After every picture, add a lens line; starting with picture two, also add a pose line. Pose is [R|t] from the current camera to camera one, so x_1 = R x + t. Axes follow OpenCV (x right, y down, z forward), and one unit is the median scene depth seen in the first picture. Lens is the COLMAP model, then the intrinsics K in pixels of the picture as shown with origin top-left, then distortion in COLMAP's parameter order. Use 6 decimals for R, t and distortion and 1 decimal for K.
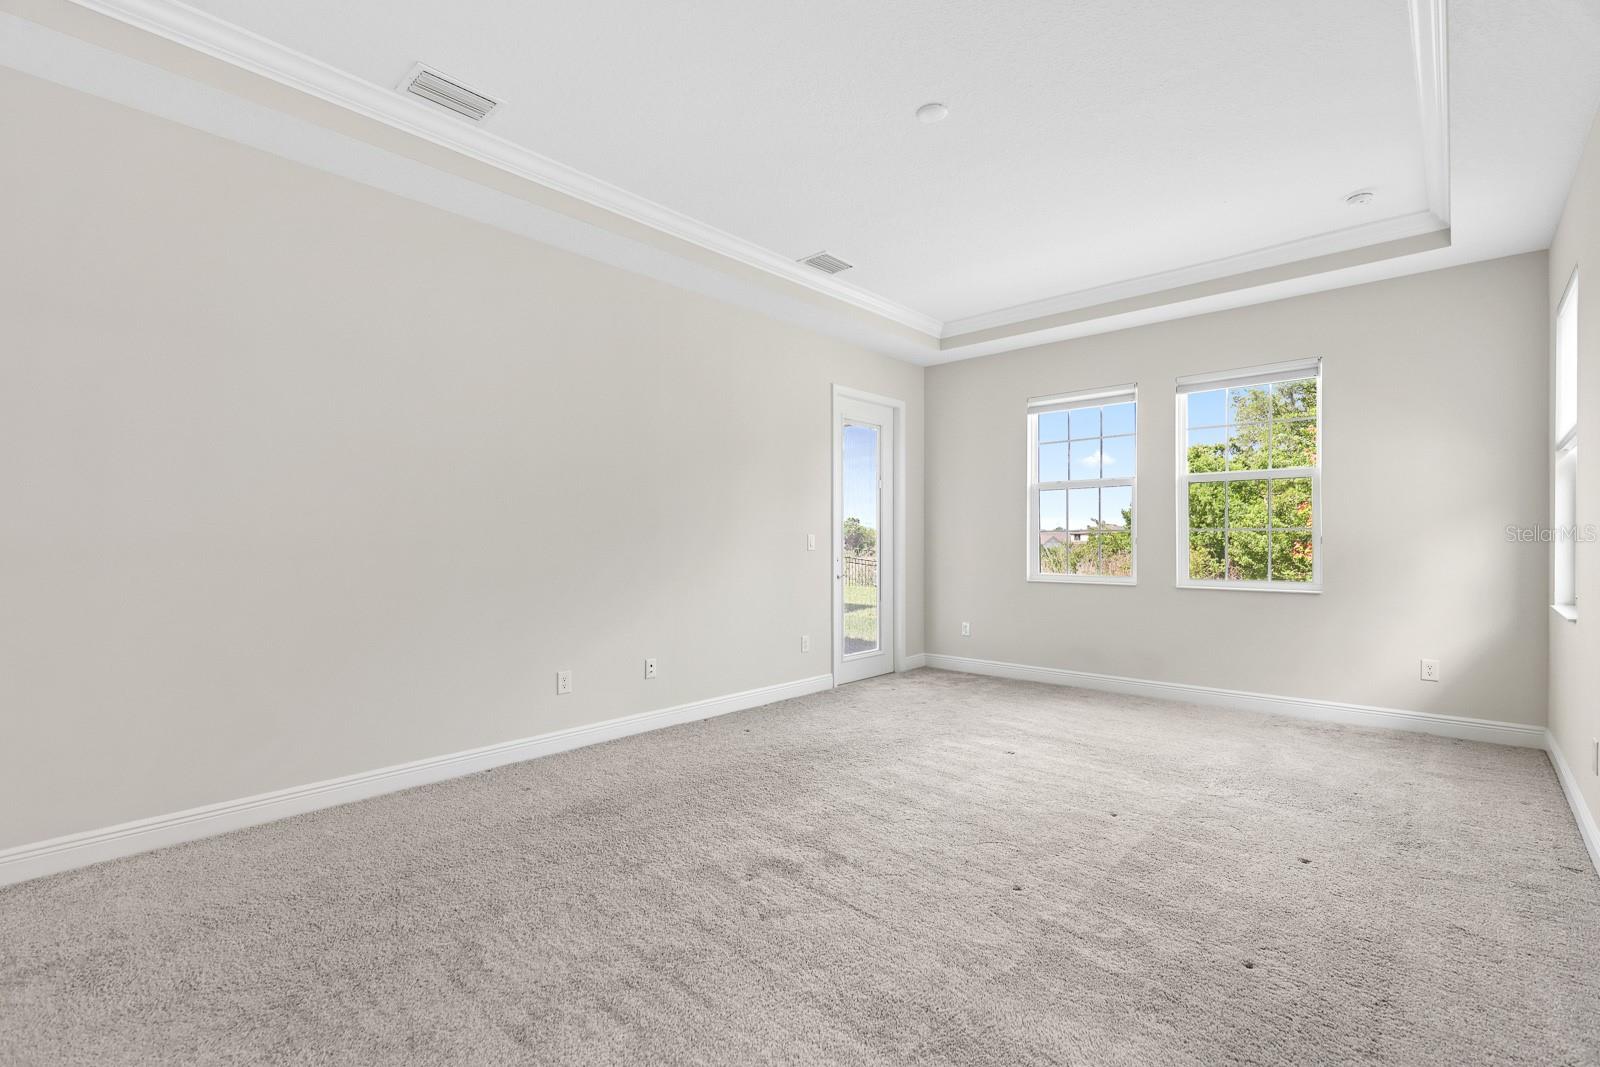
lens RADIAL K [[724.8, 0, 787.8], [0, 724.8, 545.3], [0, 0, 1]] dist [0.002314, -0.000860]
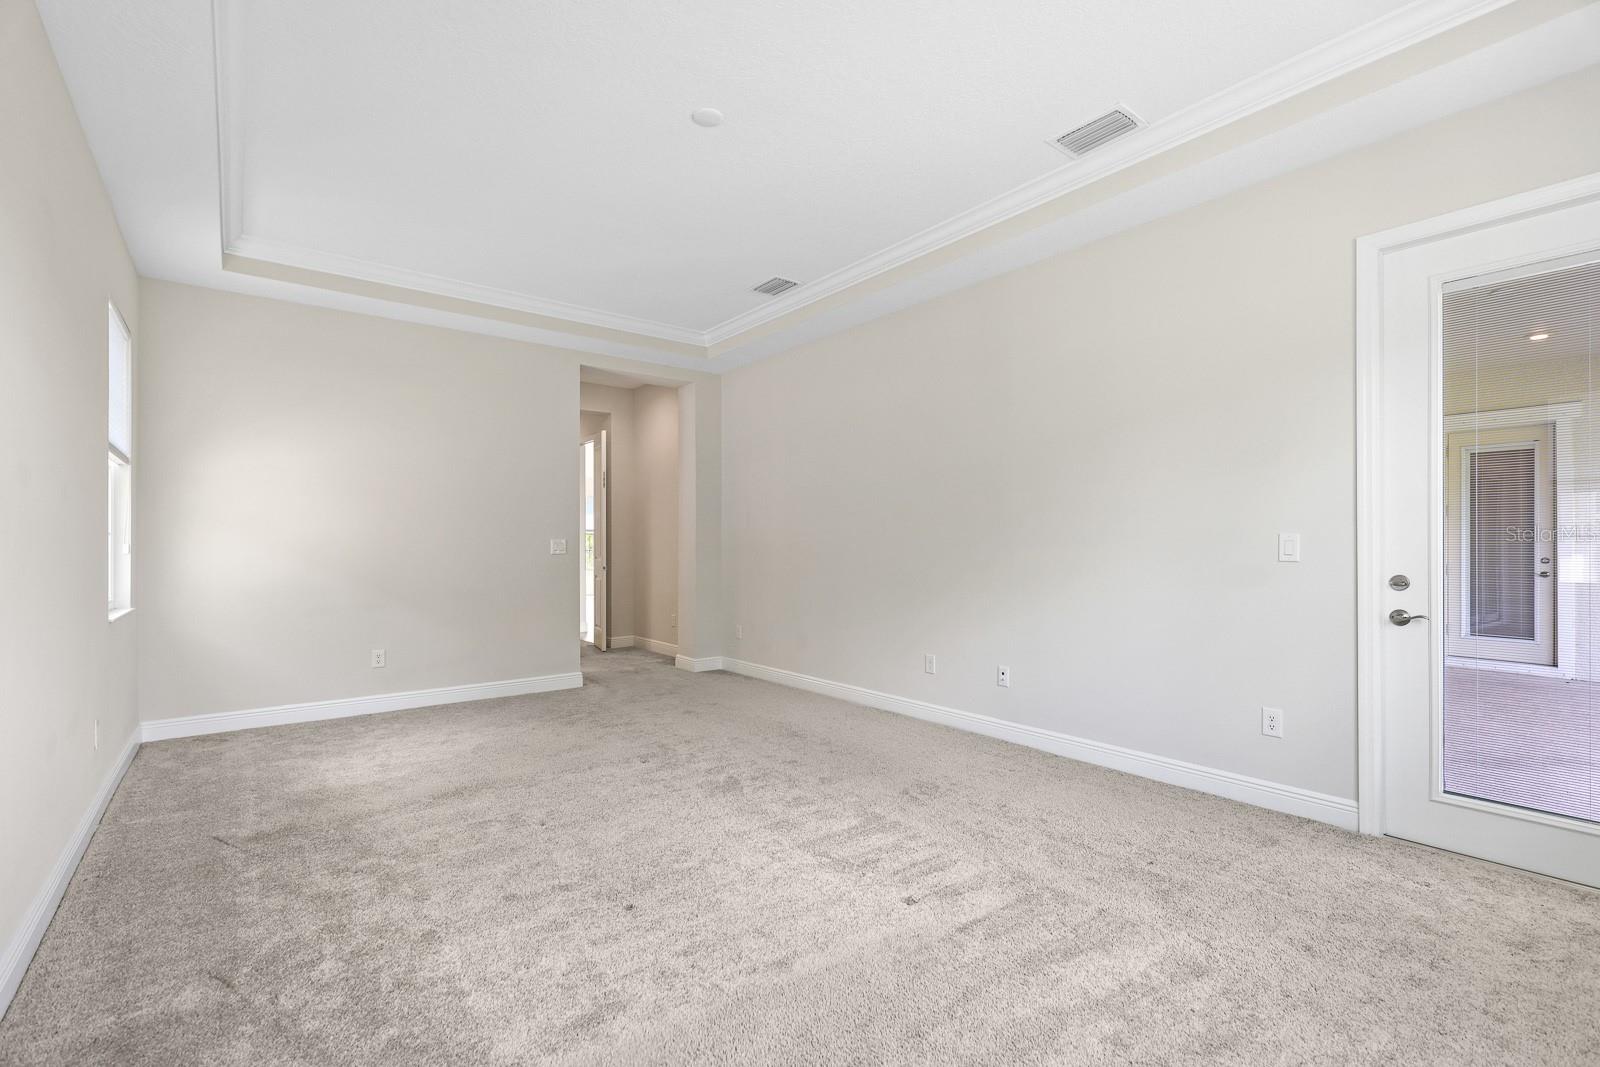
lens RADIAL K [[724.8, 0, 796.2], [0, 724.8, 532.5], [0, 0, 1]] dist [0.002314, -0.000860]
pose [[-0.168083, -0.014145, -0.985671, 0.963779], [-0.004023, 0.999899, -0.013663, -0.009083], [0.985765, 0.001668, -0.168122, 1.057365]]
